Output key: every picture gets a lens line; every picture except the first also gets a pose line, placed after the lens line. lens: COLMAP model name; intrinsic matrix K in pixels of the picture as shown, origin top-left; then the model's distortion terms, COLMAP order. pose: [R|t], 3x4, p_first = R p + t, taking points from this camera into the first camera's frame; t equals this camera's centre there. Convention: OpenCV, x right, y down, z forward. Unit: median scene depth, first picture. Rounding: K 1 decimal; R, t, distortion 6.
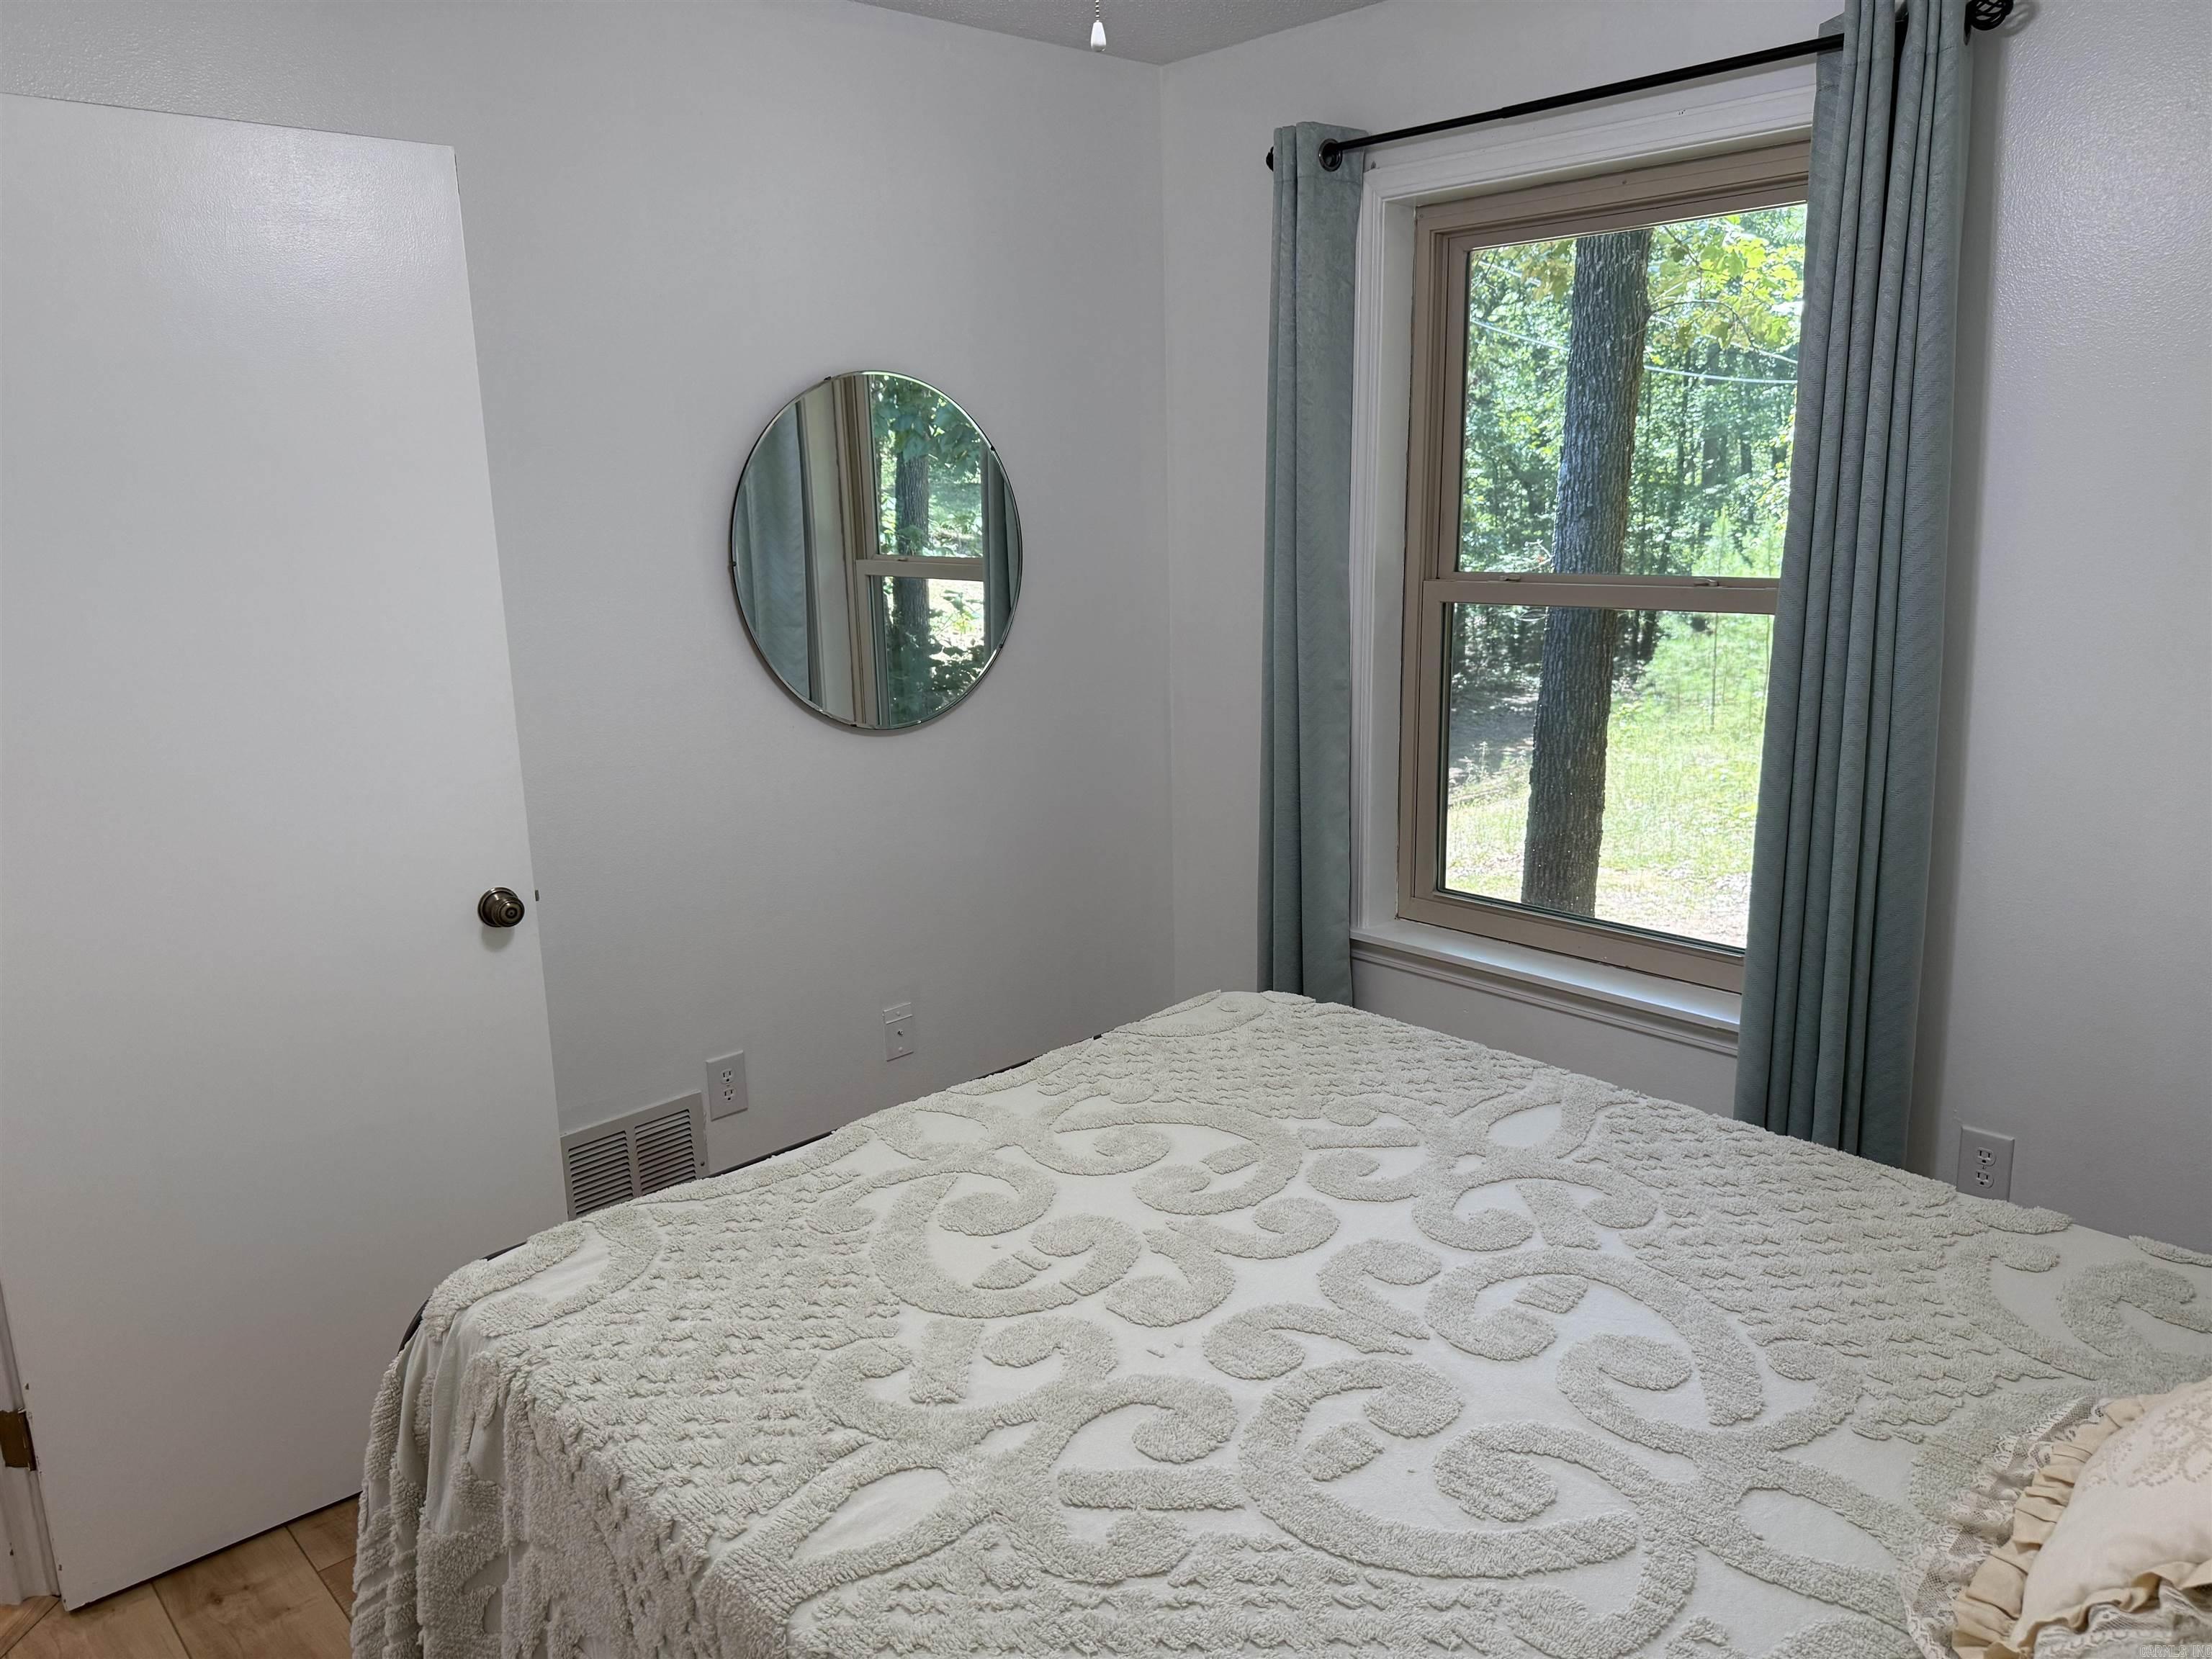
lens RADIAL K [[1560.3, 0, 1109.8], [0, 1560.3, 822.4], [0, 0, 1]] dist [0.017811, -0.030080]
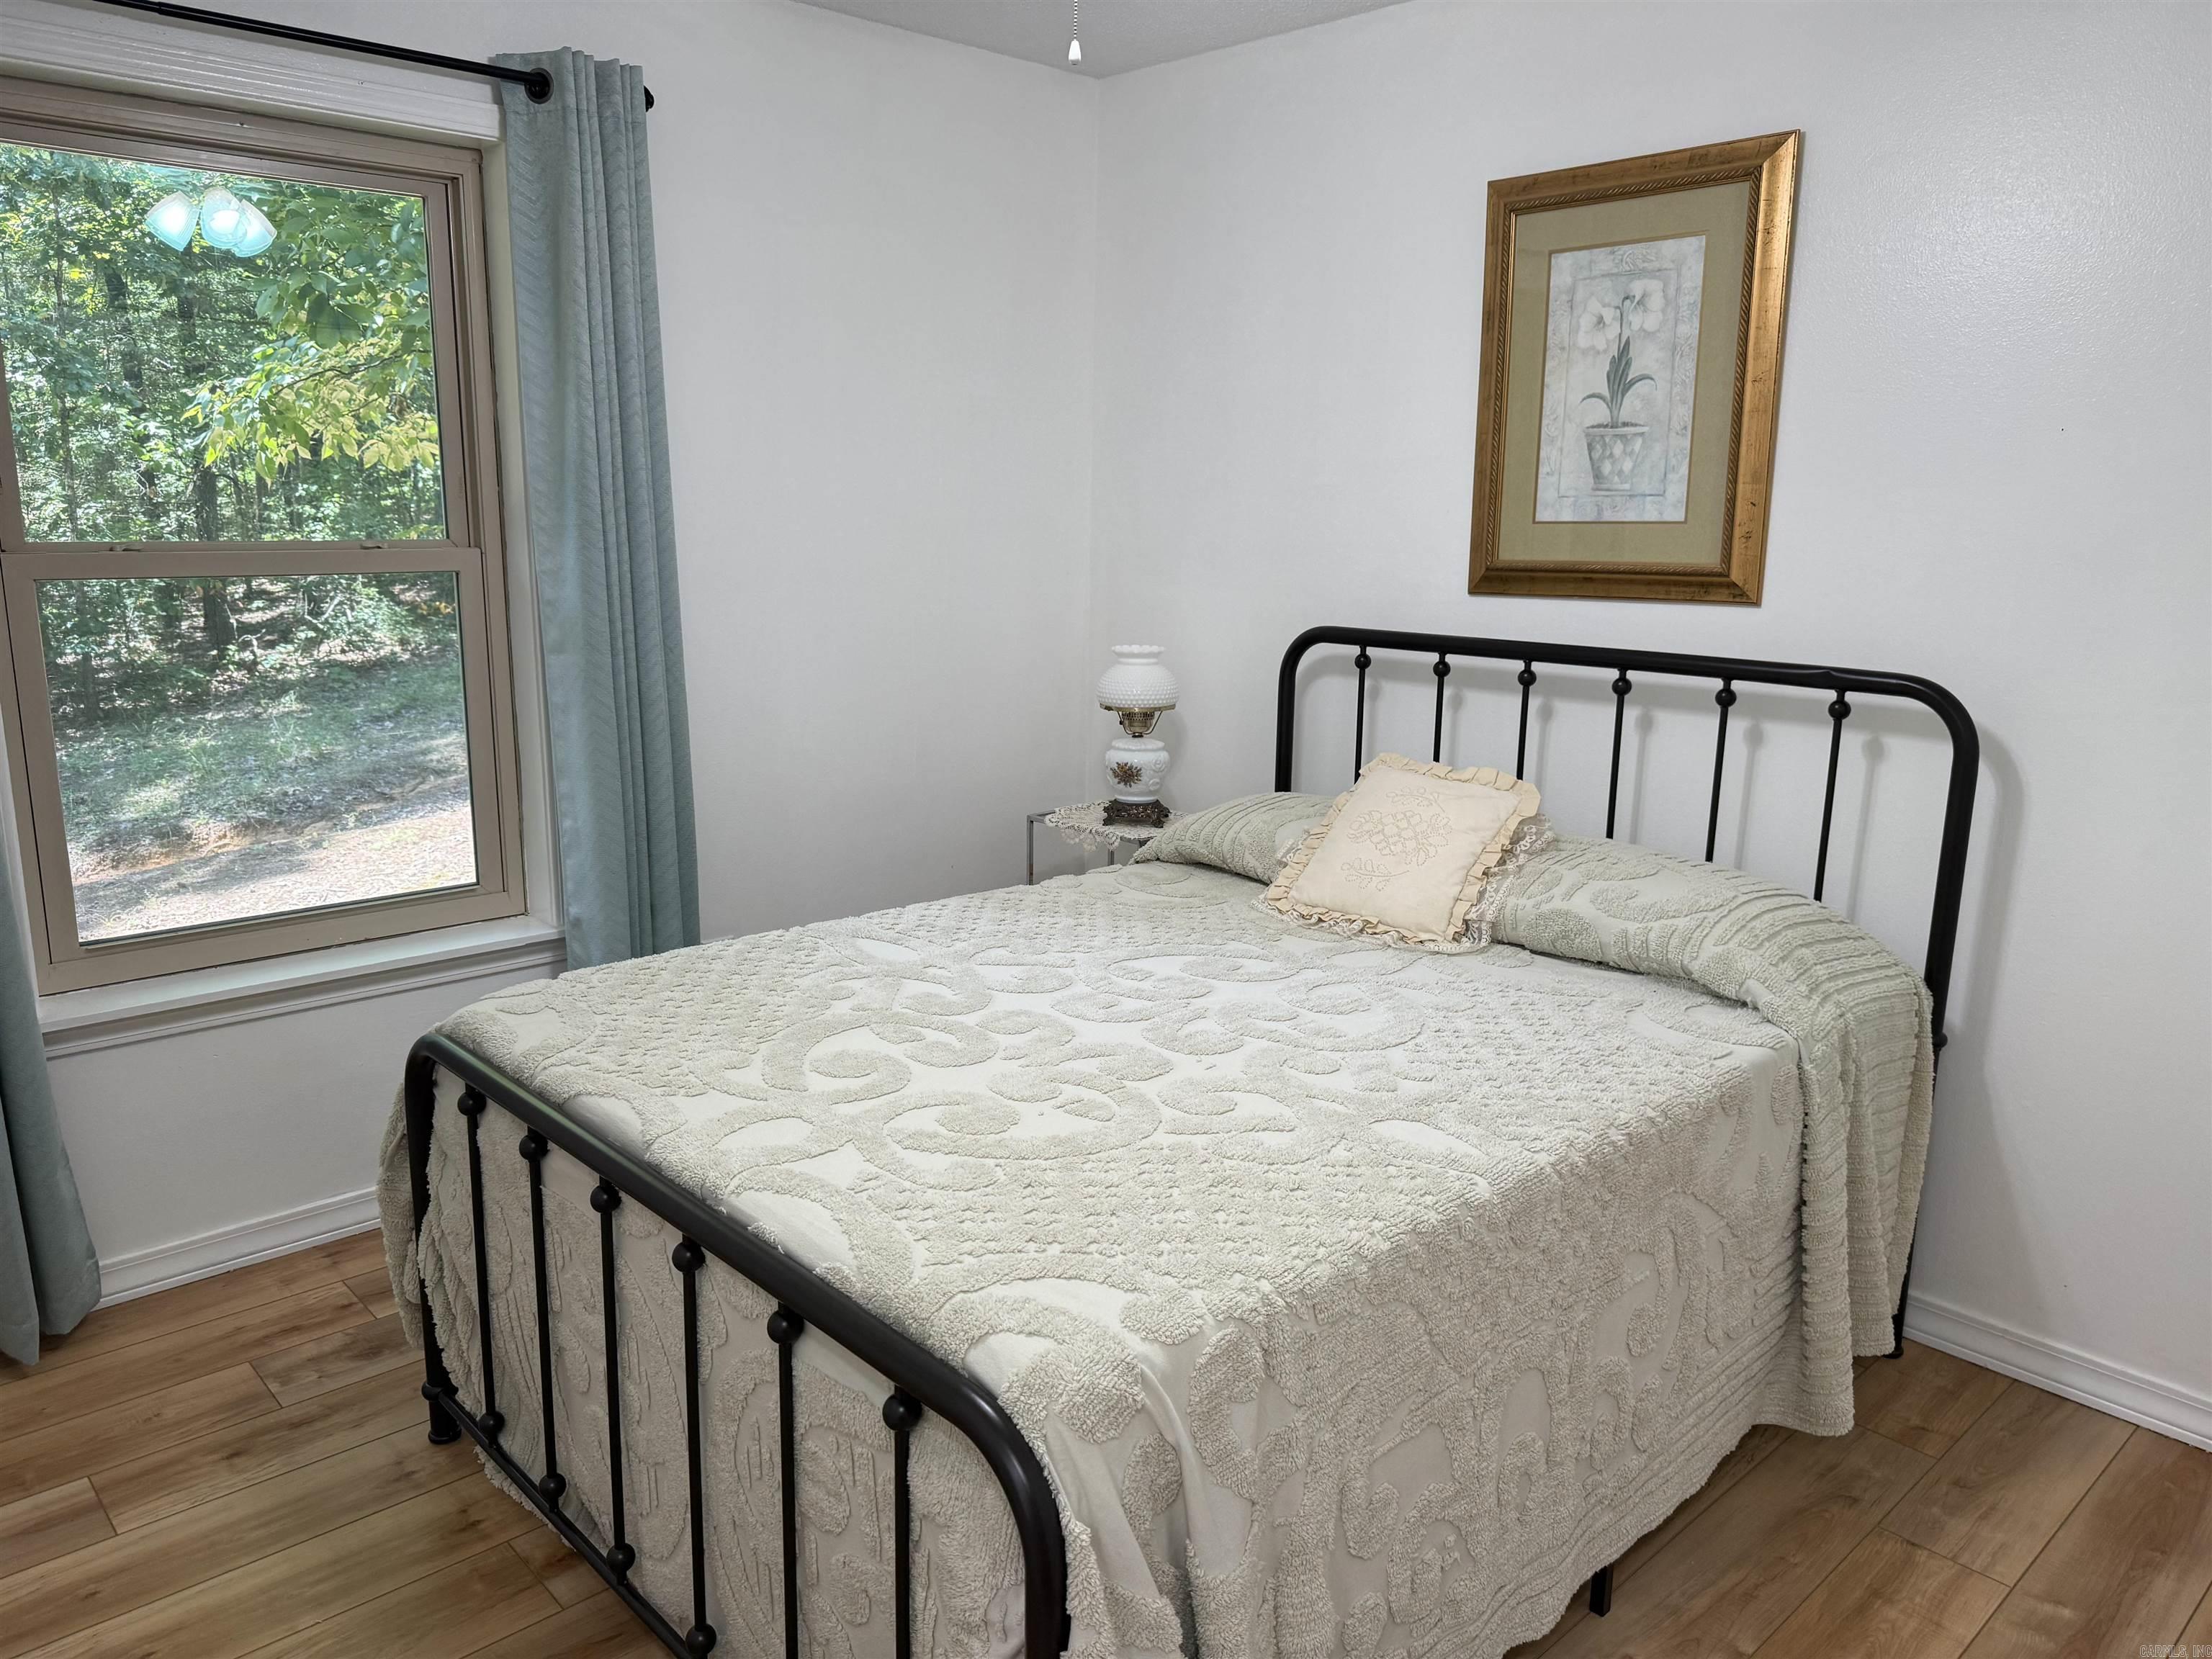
lens RADIAL K [[1560.3, 0, 1106.4], [0, 1560.3, 832.5], [0, 0, 1]] dist [0.017811, -0.030080]
pose [[0.012240, -0.200253, 0.979668, -1.051891], [0.201002, 0.960235, 0.193769, -0.118290], [-0.979514, 0.194544, 0.052005, 0.808325]]
